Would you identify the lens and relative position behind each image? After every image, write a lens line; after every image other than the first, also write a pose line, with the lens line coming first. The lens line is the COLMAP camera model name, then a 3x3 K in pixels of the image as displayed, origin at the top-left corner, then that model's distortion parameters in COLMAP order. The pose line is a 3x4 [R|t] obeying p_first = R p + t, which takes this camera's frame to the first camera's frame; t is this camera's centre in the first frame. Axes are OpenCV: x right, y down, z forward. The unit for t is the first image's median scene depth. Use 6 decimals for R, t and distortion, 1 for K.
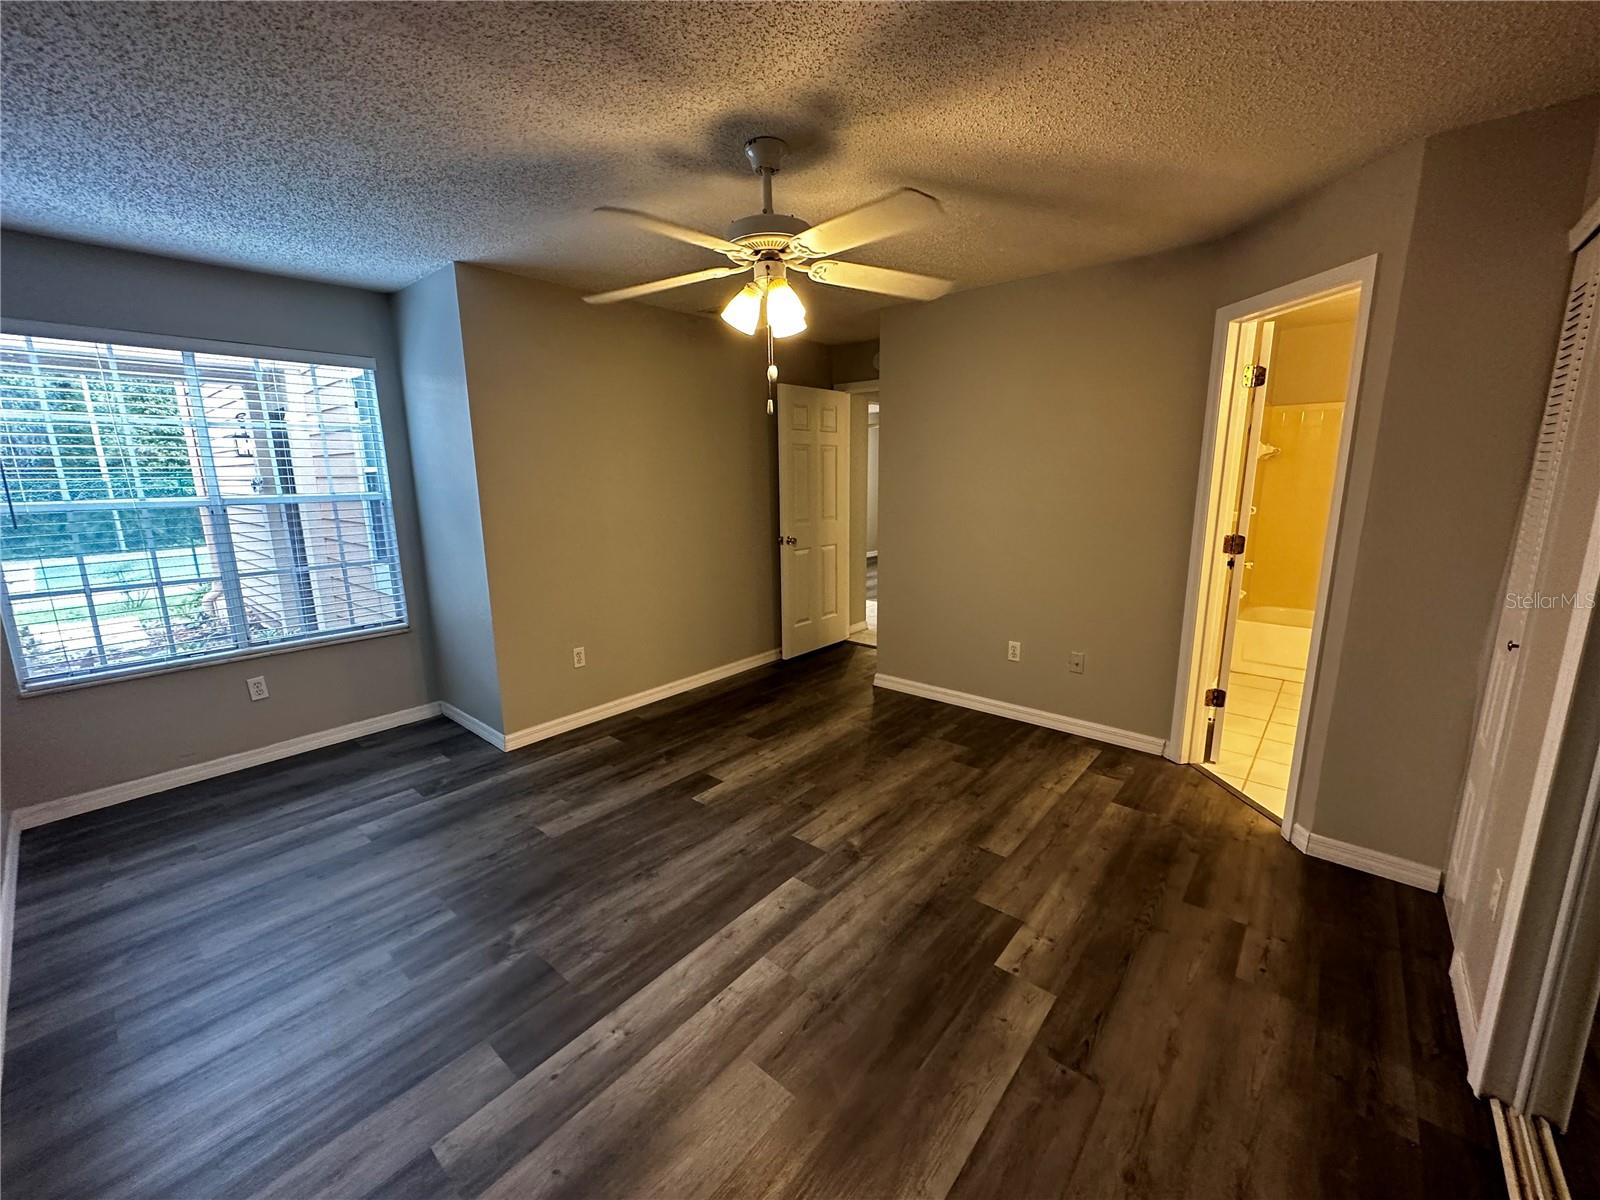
lens RADIAL K [[635.5, 0, 800.6], [0, 635.5, 609.4], [0, 0, 1]] dist [-0.008913, 0.003482]
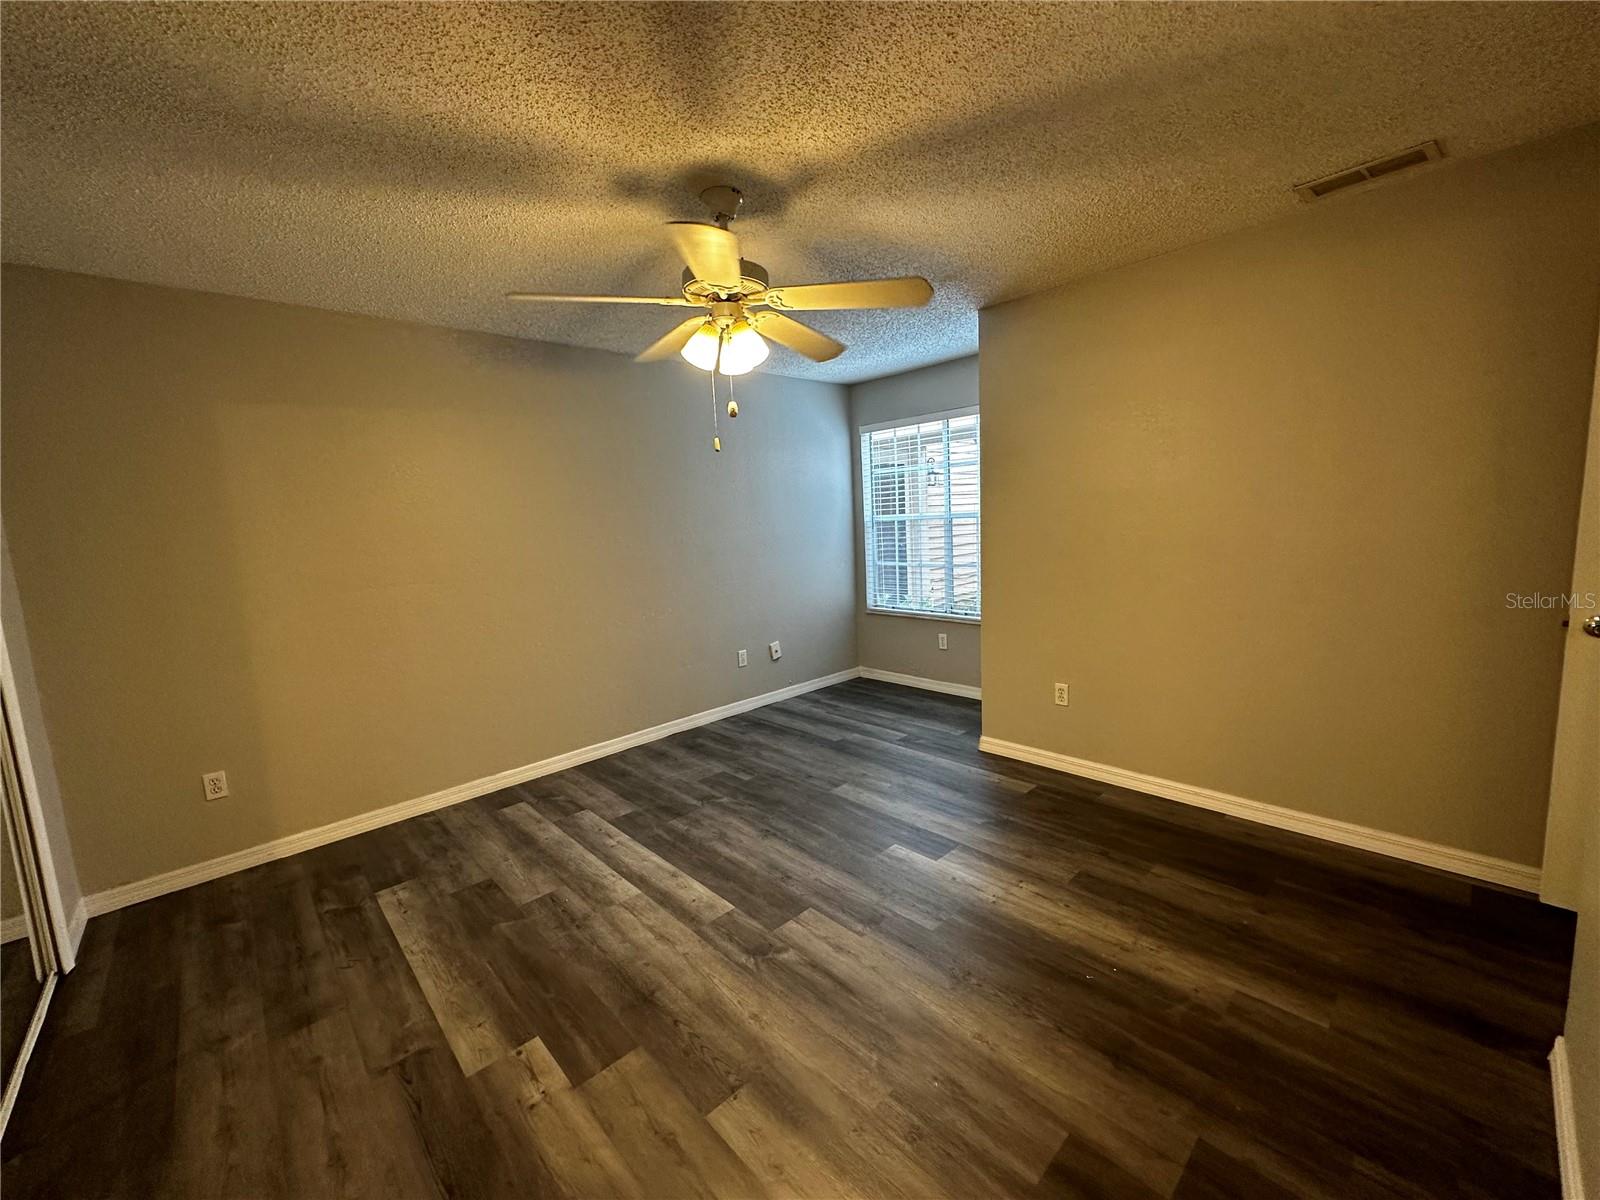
lens RADIAL K [[635.5, 0, 799.8], [0, 635.5, 599.3], [0, 0, 1]] dist [-0.008913, 0.003482]
pose [[-0.111505, 0.148741, -0.982569, 0.819047], [-0.157685, 0.973561, 0.165272, -0.214450], [0.981174, 0.173365, -0.085103, 1.016482]]
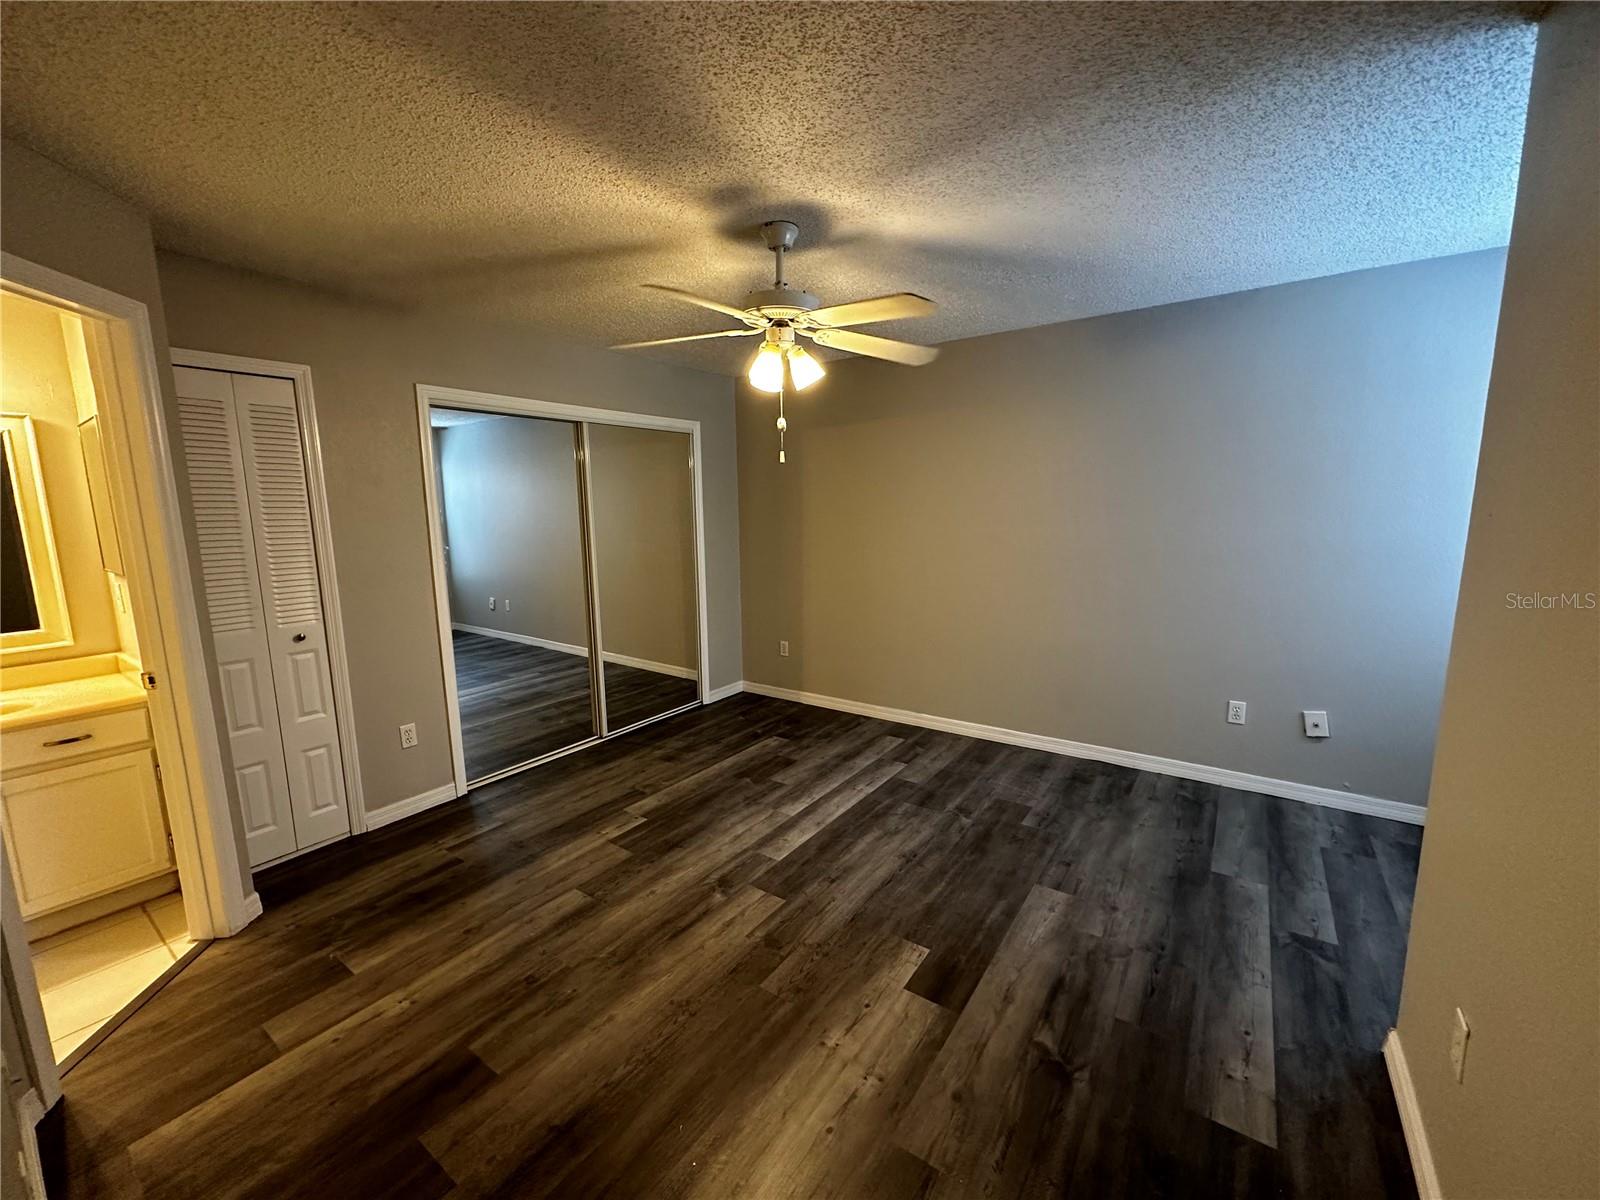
lens RADIAL K [[635.5, 0, 799.9], [0, 635.5, 596.6], [0, 0, 1]] dist [-0.008913, 0.003482]
pose [[-0.995517, 0.041881, -0.084806, 0.026450], [0.009813, 0.937519, 0.347795, -0.393650], [0.094074, 0.345404, -0.933727, 1.765633]]
